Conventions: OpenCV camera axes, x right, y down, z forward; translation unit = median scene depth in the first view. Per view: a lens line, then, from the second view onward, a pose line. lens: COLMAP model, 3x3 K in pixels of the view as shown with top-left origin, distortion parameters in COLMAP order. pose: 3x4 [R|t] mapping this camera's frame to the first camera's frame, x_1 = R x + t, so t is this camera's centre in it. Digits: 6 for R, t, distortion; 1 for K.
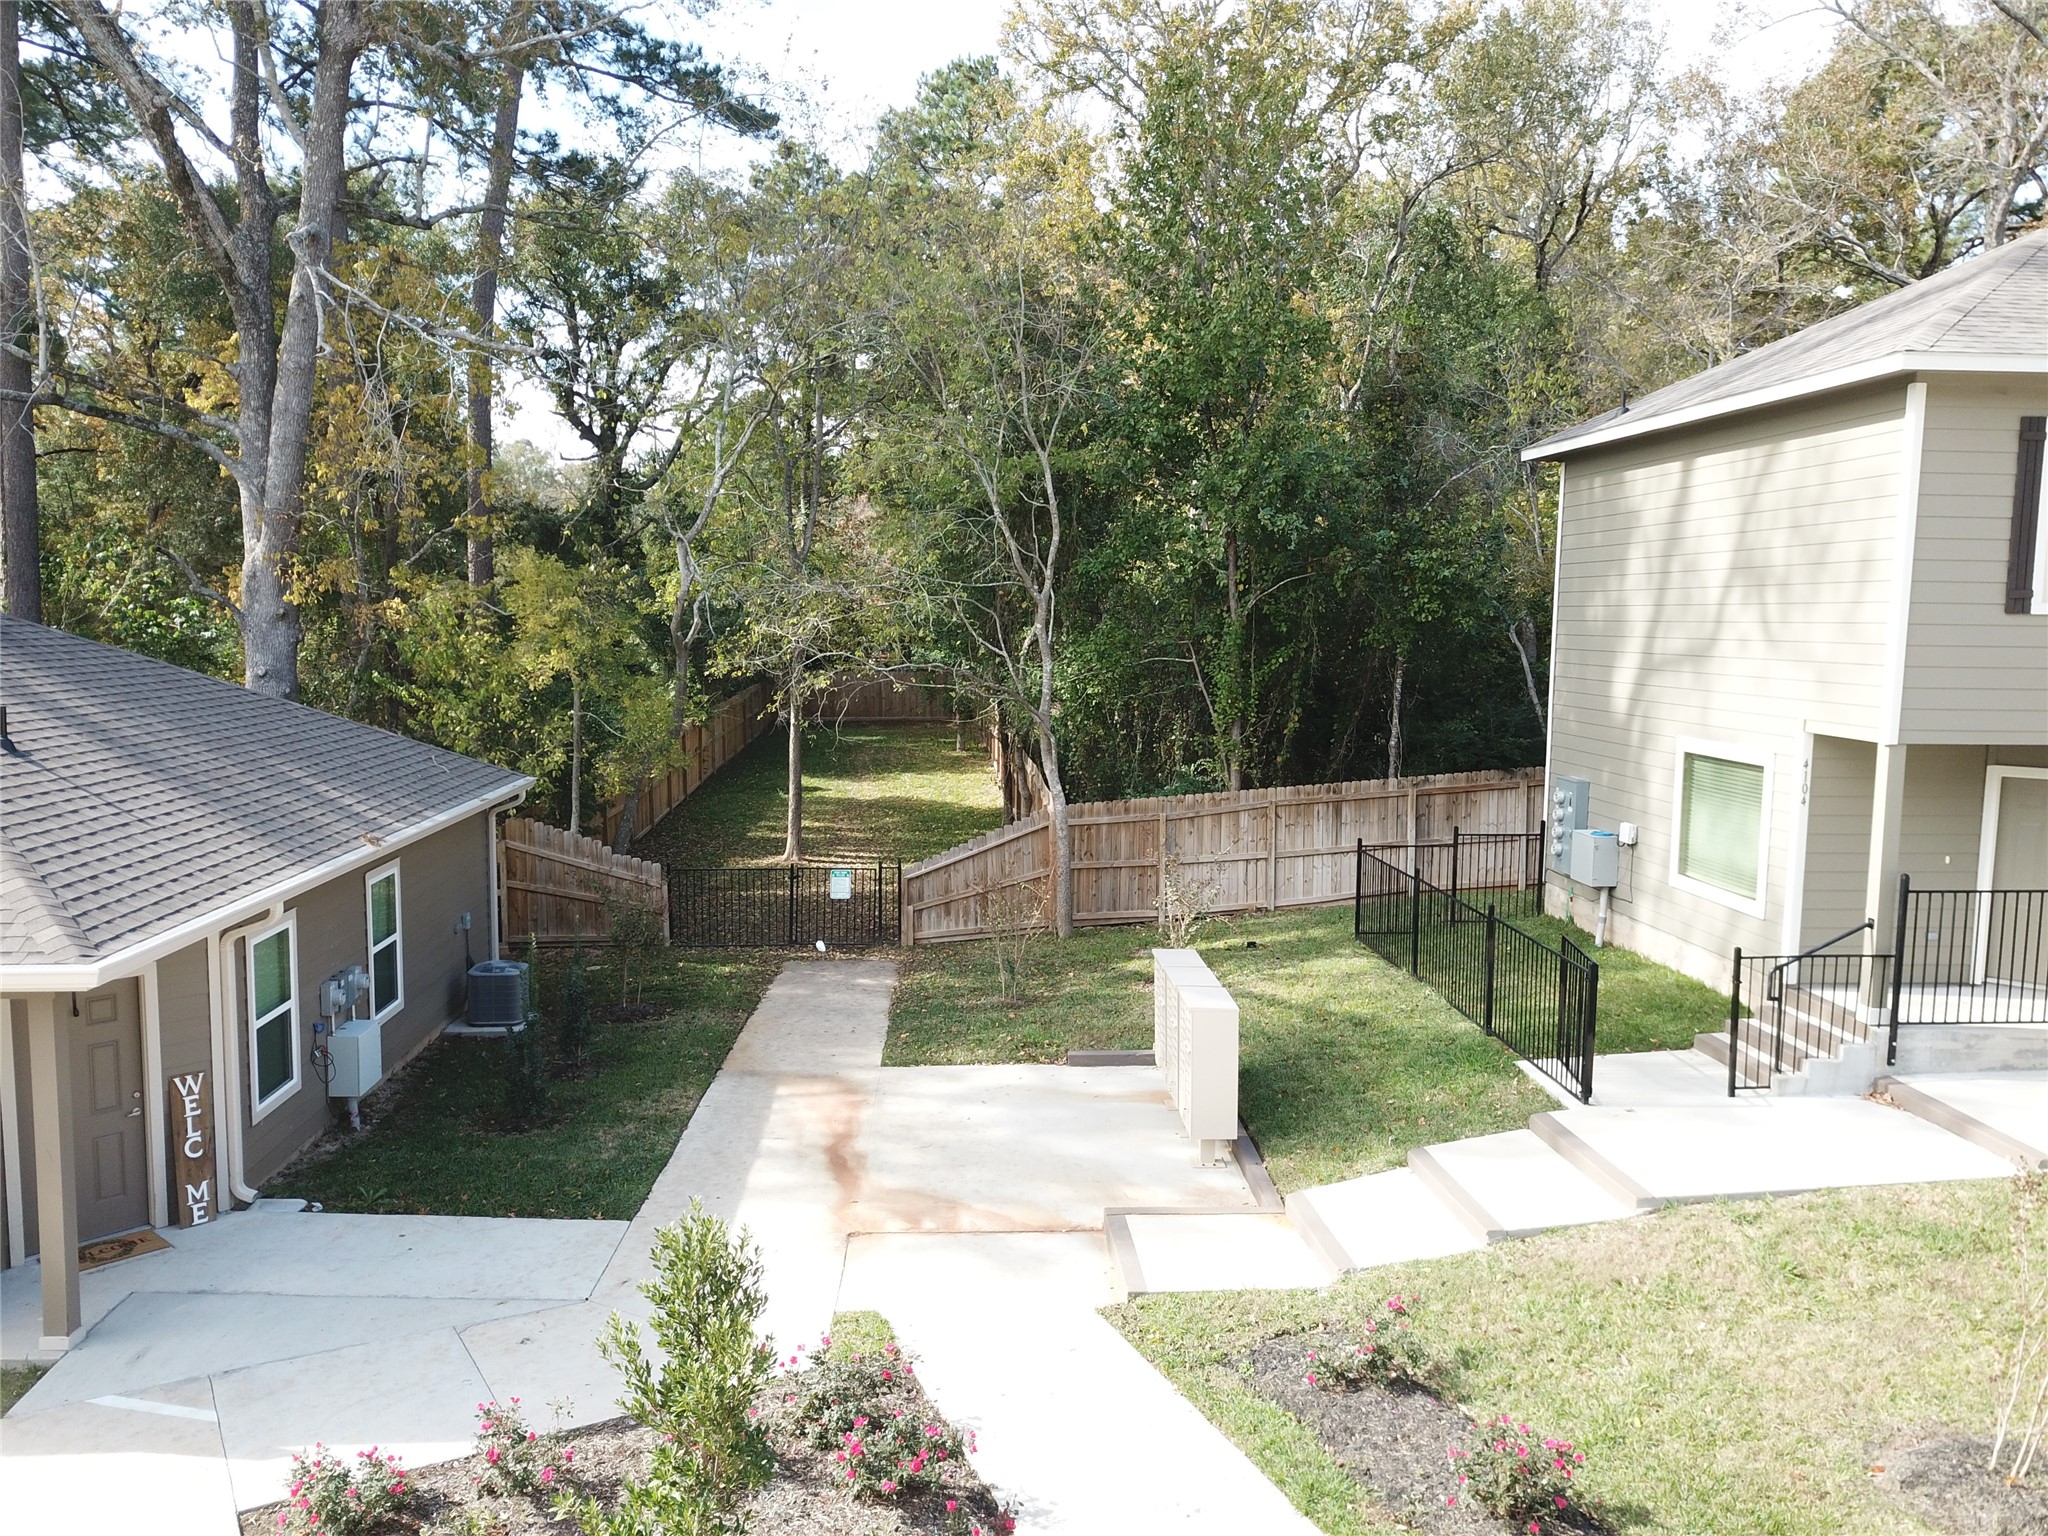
lens RADIAL K [[1554.5, 0, 1023.0], [0, 1554.5, 803.3], [0, 0, 1]] dist [0.014157, -0.010412]
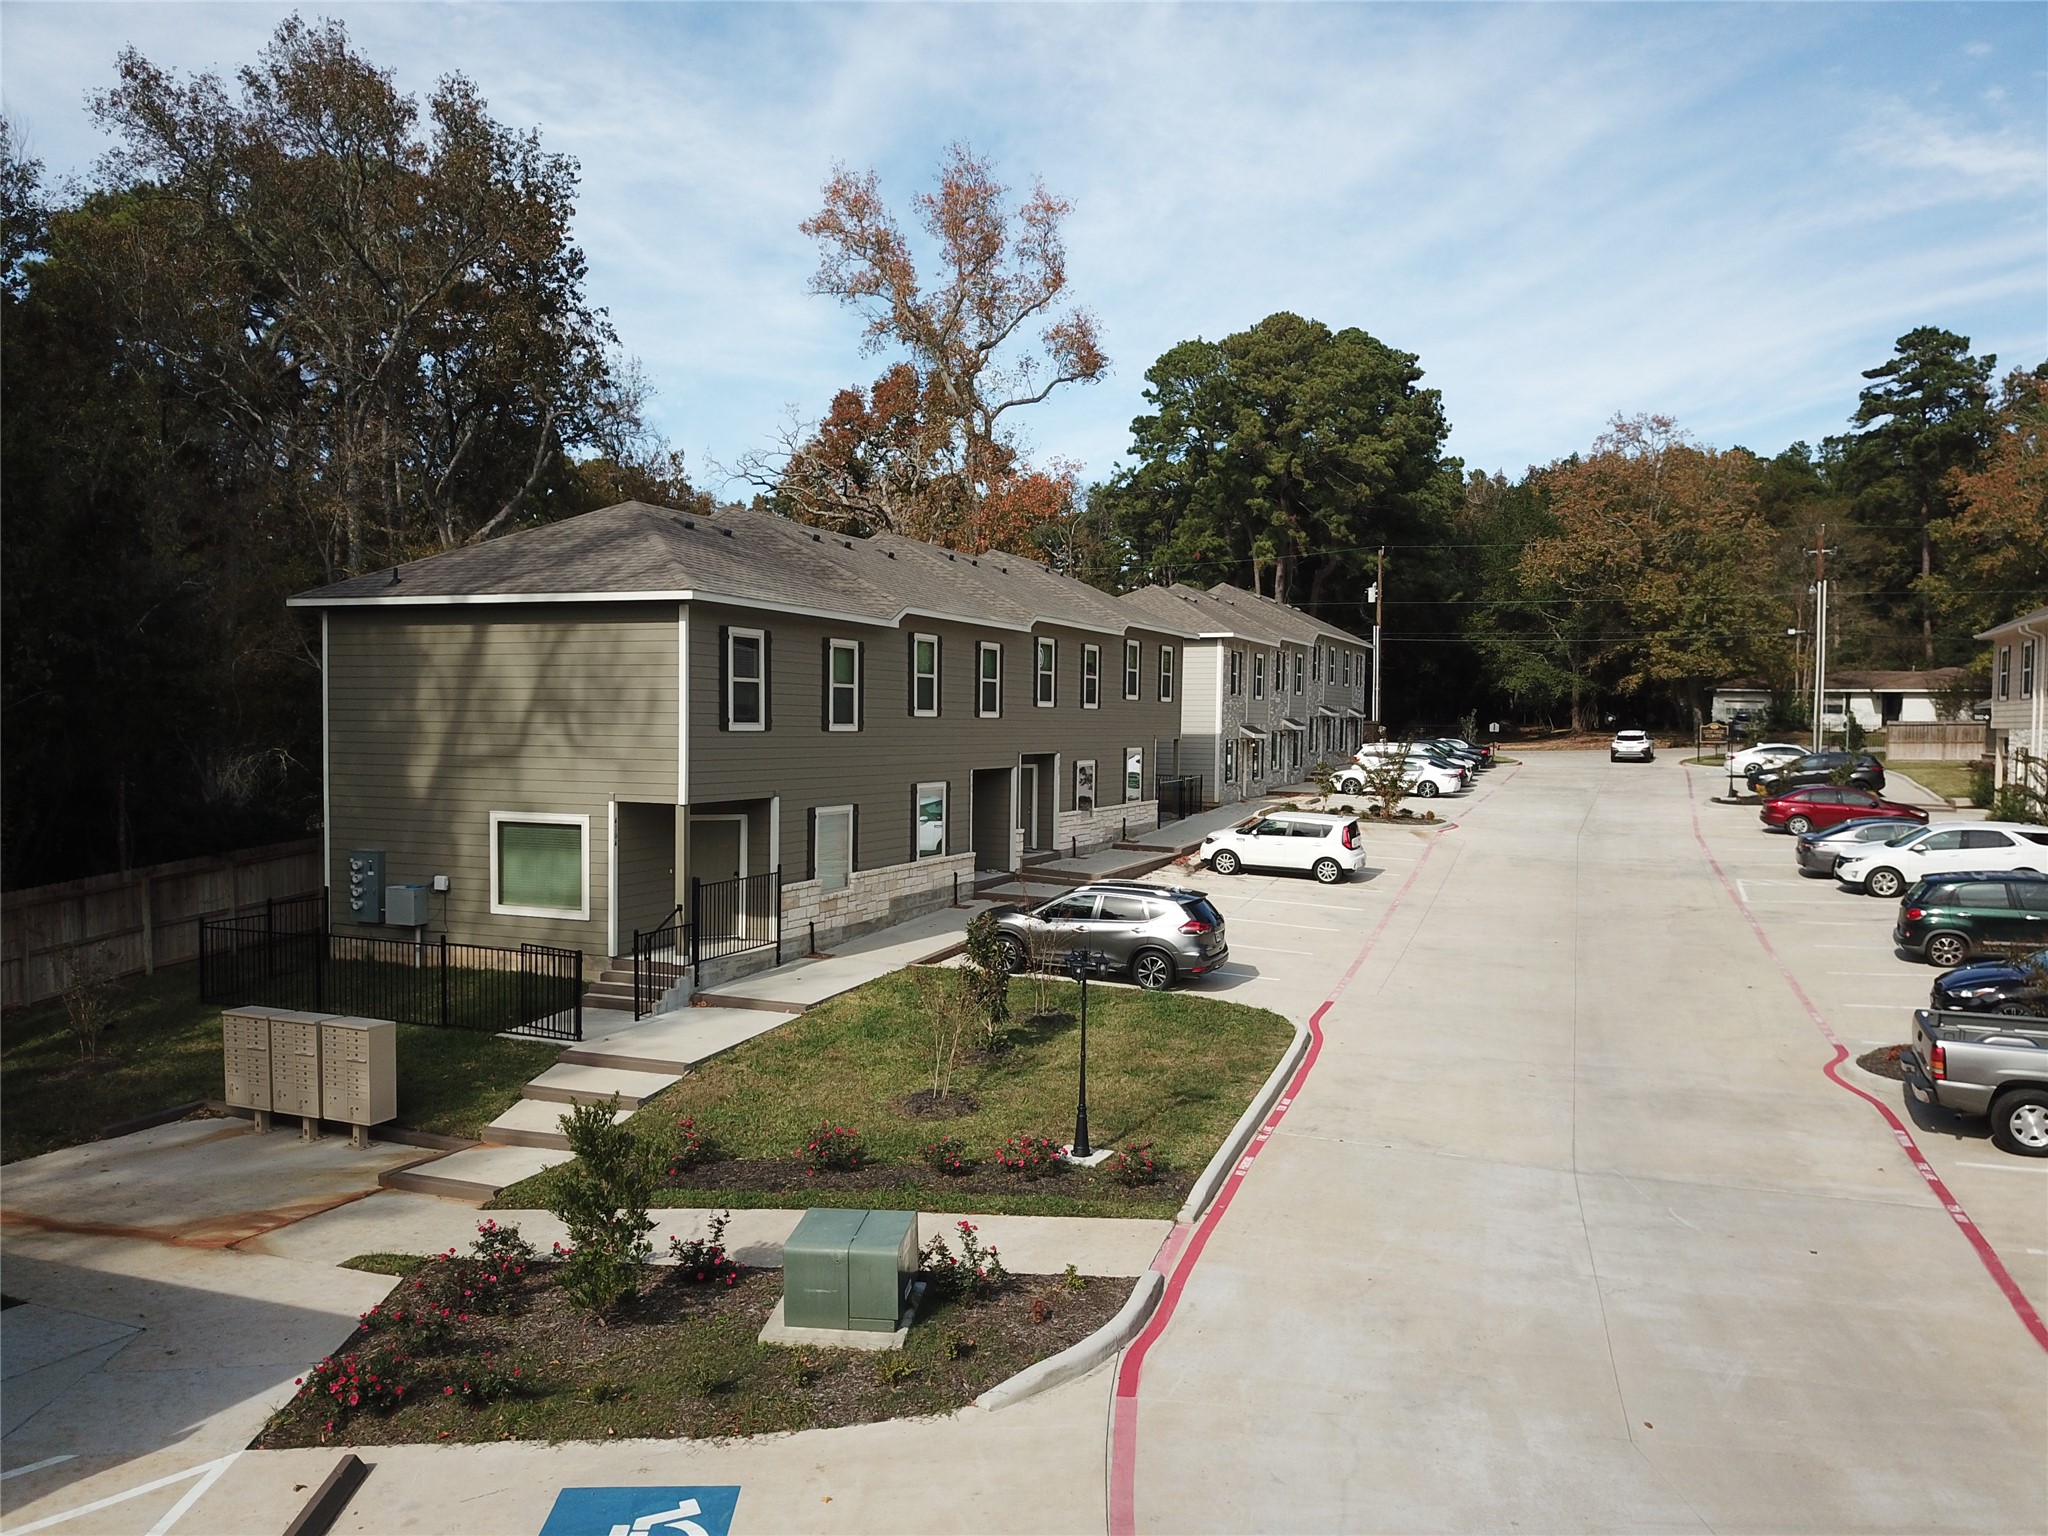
lens RADIAL K [[1554.5, 0, 1023.0], [0, 1554.5, 803.3], [0, 0, 1]] dist [0.014157, -0.010412]
pose [[0.432267, -0.050438, 0.900334, -0.790581], [0.099914, 0.994966, 0.007769, -0.013455], [-0.896193, 0.086597, 0.435131, -0.103560]]
